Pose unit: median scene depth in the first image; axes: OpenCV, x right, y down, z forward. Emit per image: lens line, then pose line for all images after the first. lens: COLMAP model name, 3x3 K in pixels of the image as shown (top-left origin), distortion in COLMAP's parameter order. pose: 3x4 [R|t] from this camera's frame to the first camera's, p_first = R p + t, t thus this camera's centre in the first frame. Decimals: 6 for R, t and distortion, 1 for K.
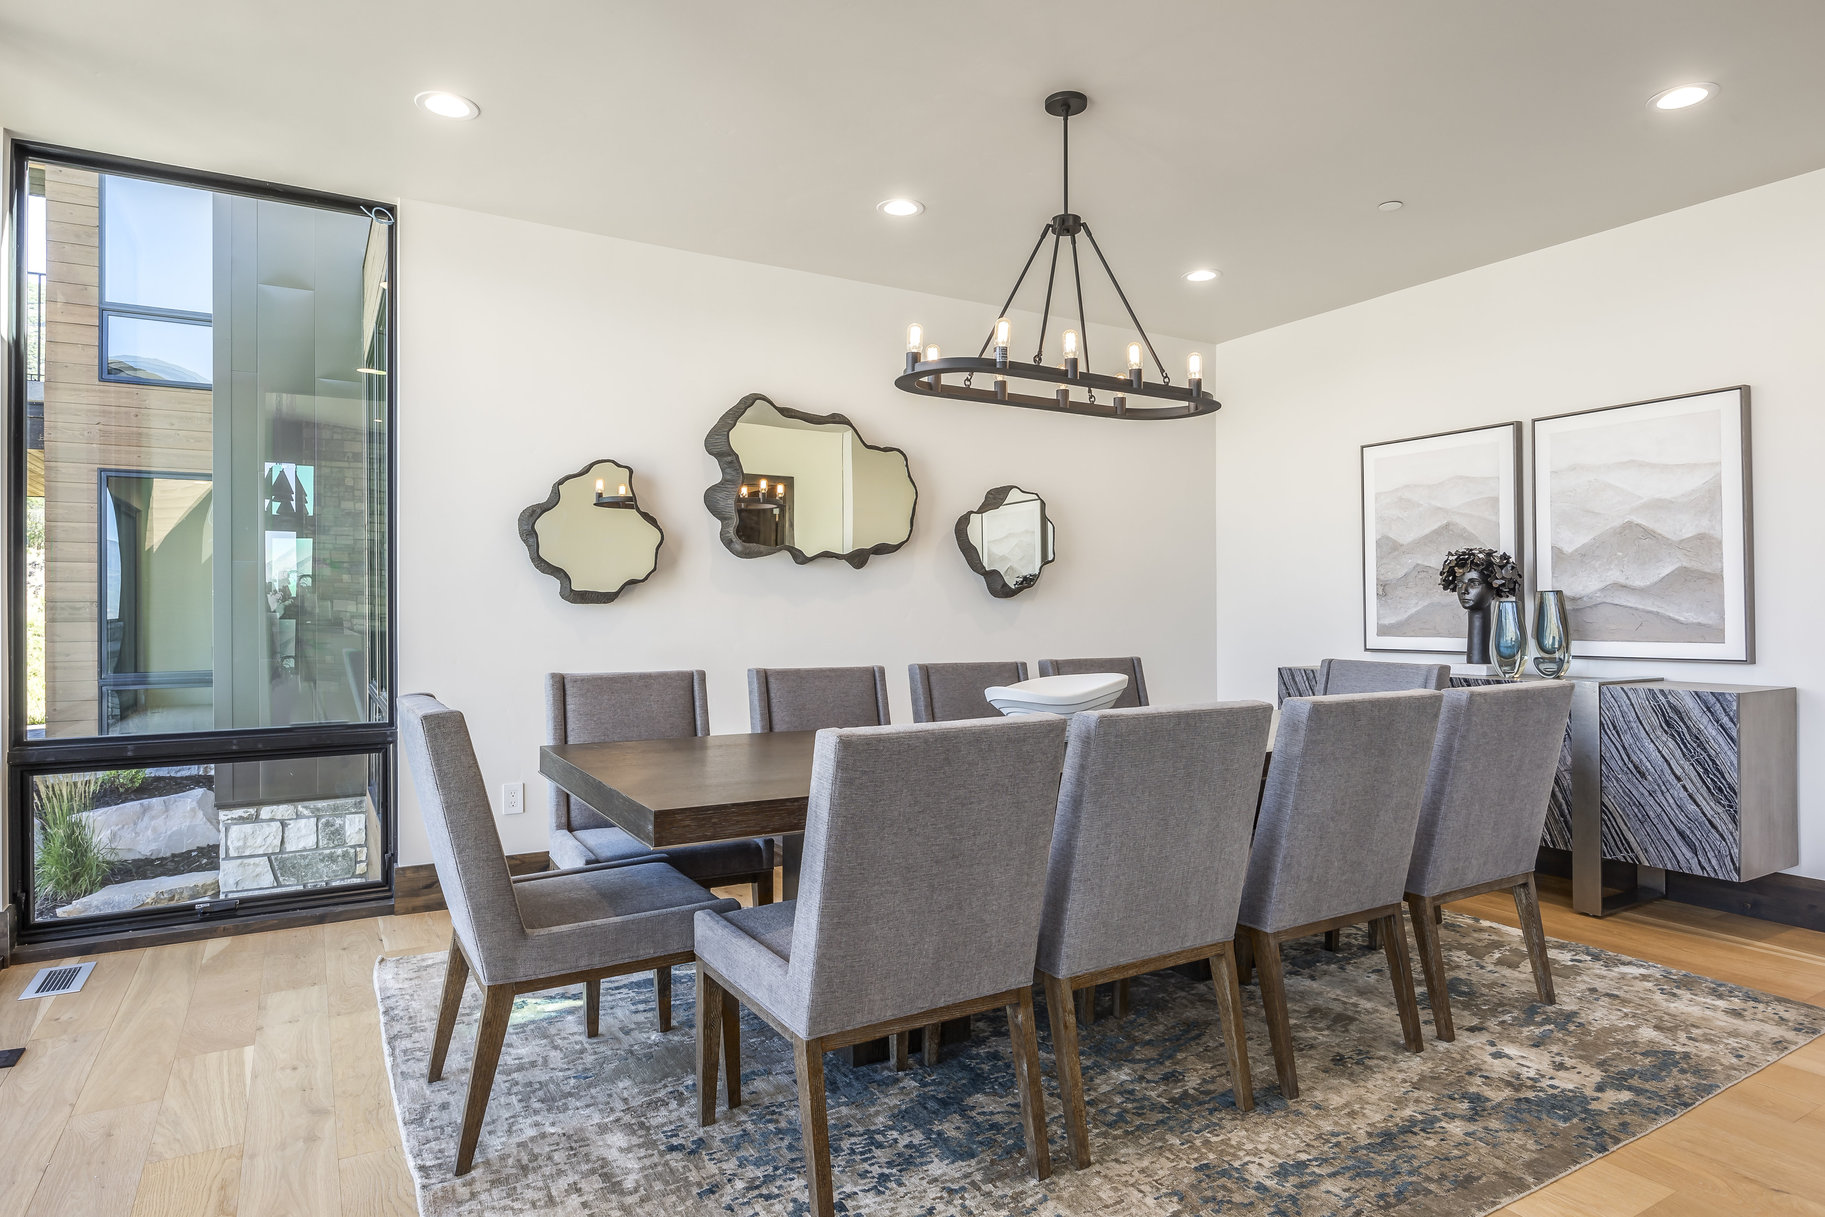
lens RADIAL K [[1057.4, 0, 774.0], [0, 1057.4, 611.5], [0, 0, 1]] dist [-0.012450, -0.000337]
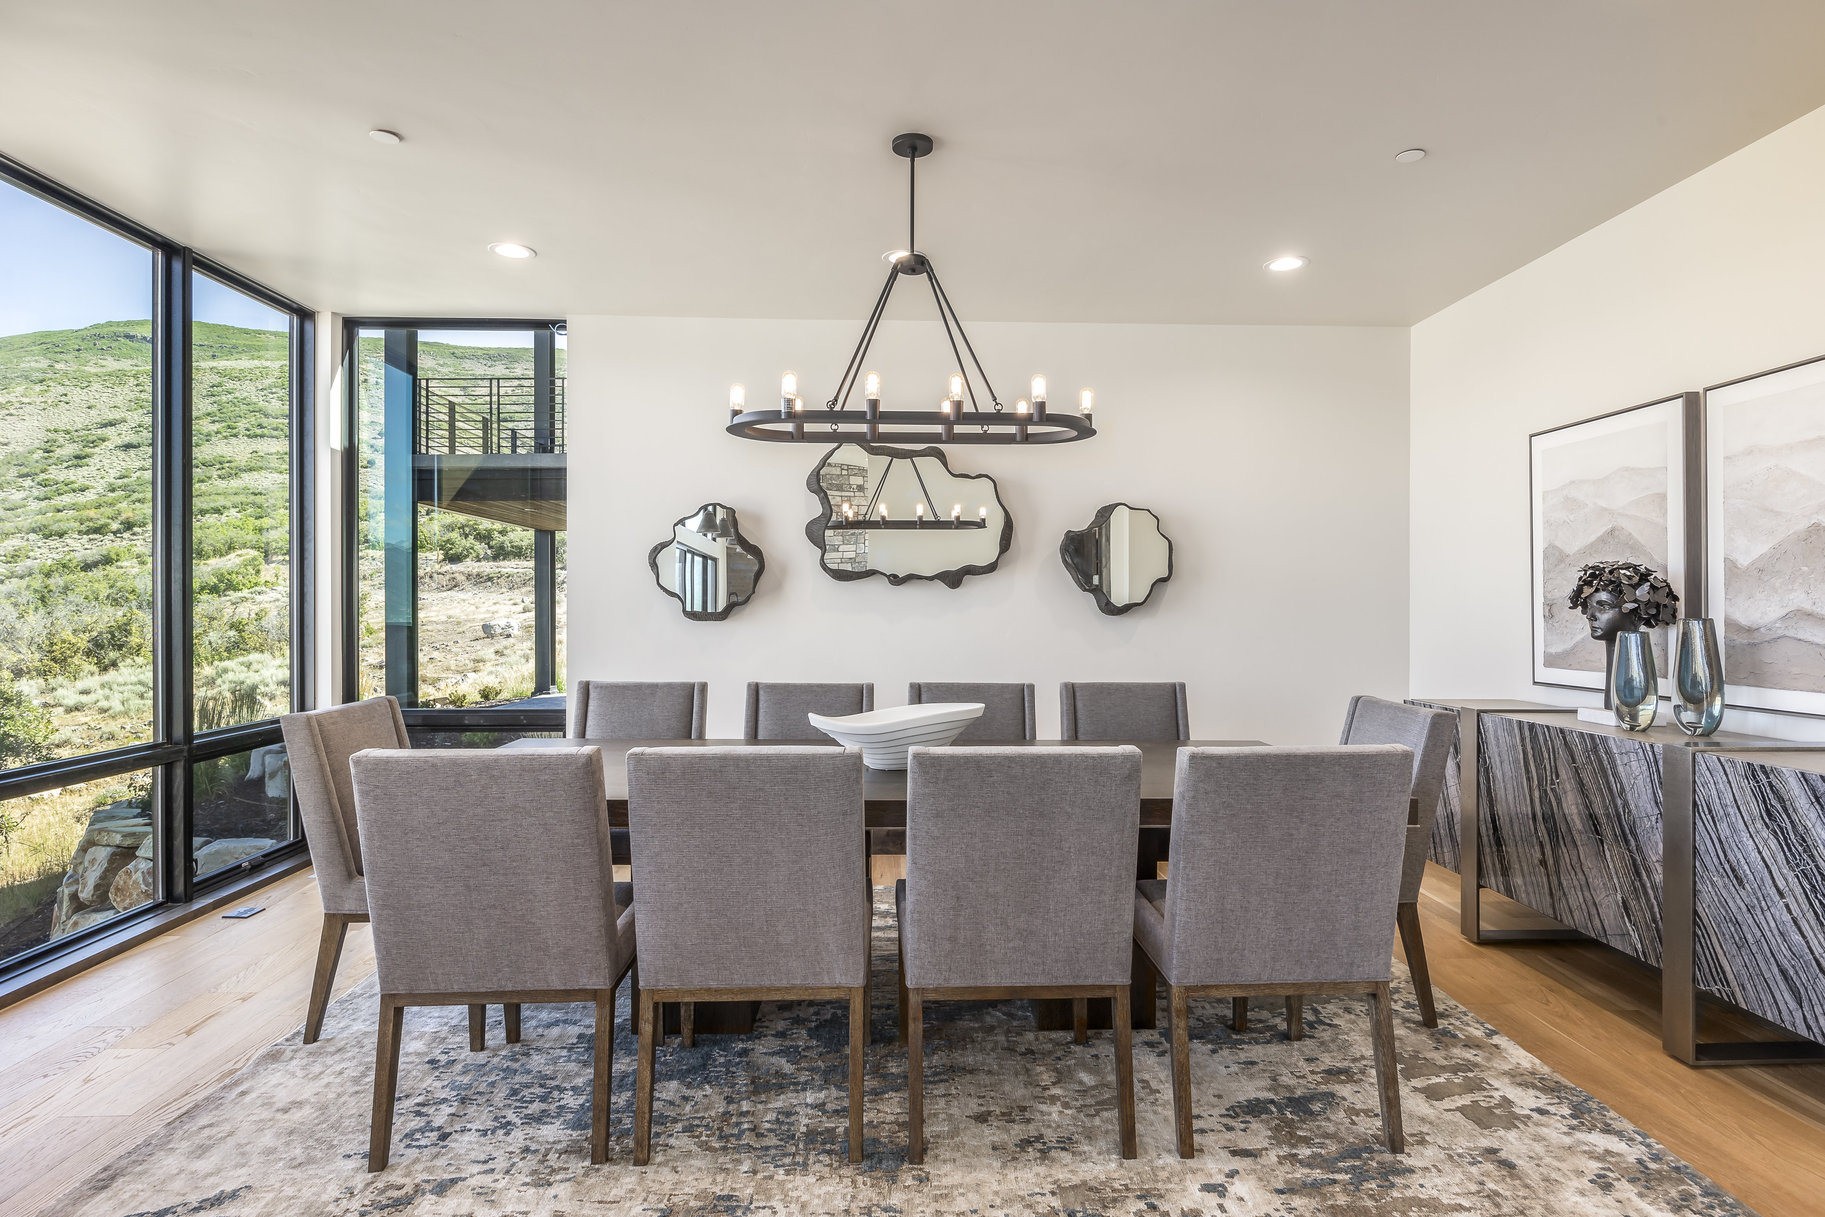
lens RADIAL K [[934.0, 0, 902.9], [0, 934.0, 608.4], [0, 0, 1]] dist [-0.006181, -0.001207]
pose [[0.886205, 0.004515, -0.463271, 0.623543], [-0.001209, 0.999972, 0.007432, -0.035952], [0.463291, -0.006026, 0.886186, 0.173768]]
